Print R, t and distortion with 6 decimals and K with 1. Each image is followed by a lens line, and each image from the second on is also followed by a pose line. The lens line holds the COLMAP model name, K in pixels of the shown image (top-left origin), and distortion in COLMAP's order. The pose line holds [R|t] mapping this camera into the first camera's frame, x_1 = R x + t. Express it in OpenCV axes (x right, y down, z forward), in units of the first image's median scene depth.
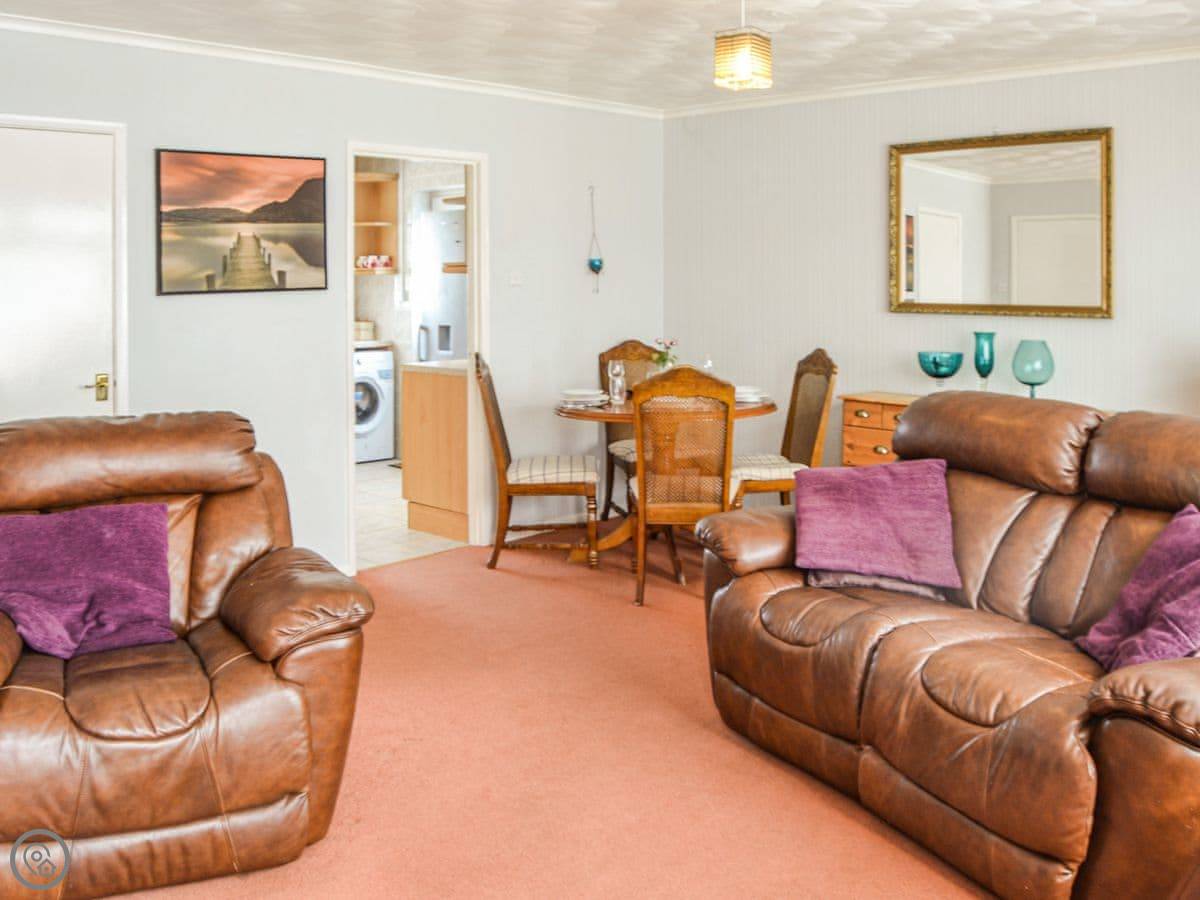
lens RADIAL K [[1177.0, 0, 600.5], [0, 1177.0, 359.7], [0, 0, 1]] dist [-0.057353, -0.008751]
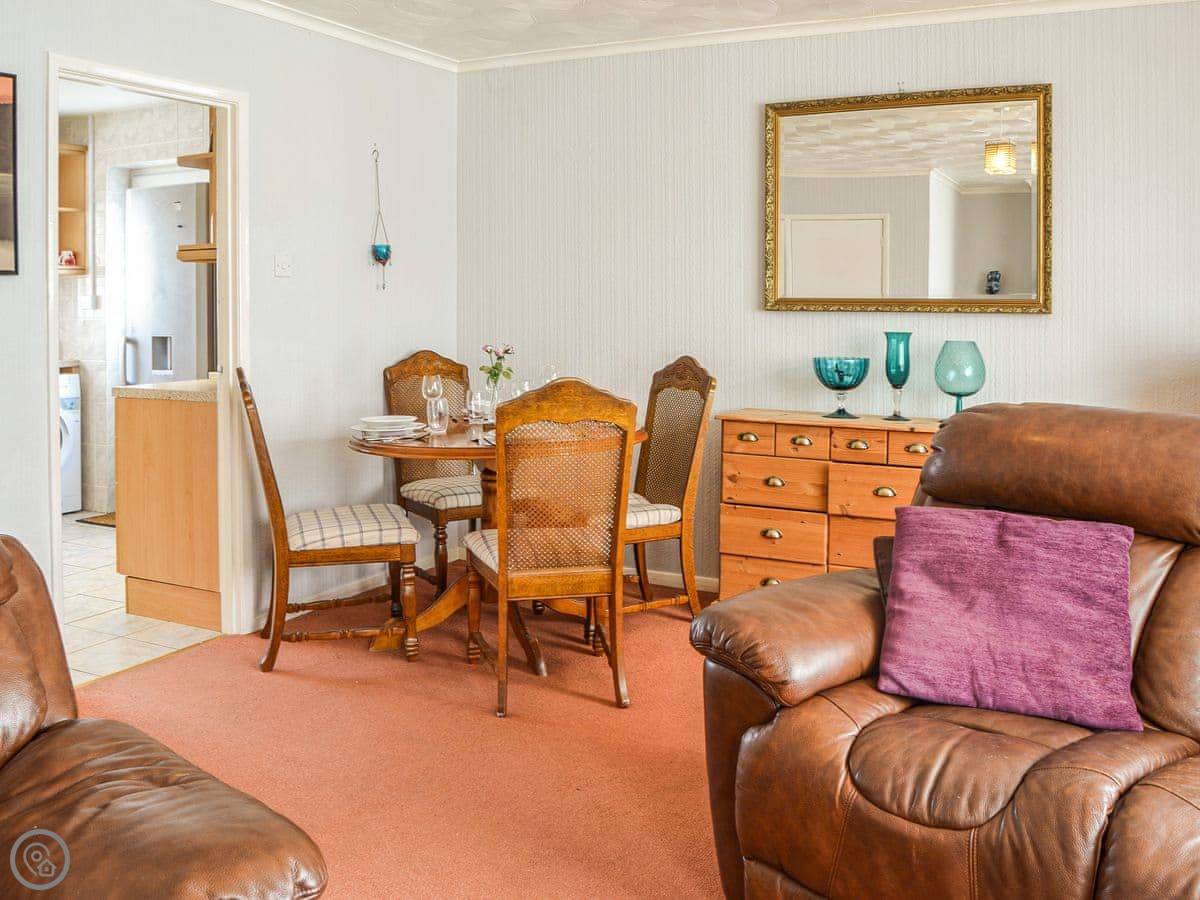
lens RADIAL K [[1177.0, 0, 600.5], [0, 1177.0, 359.7], [0, 0, 1]] dist [-0.057353, -0.008751]
pose [[0.960956, -0.013426, 0.276374, -0.091381], [0.018585, 0.999698, -0.016056, 0.004569], [-0.276075, 0.020566, 0.960916, 0.261450]]
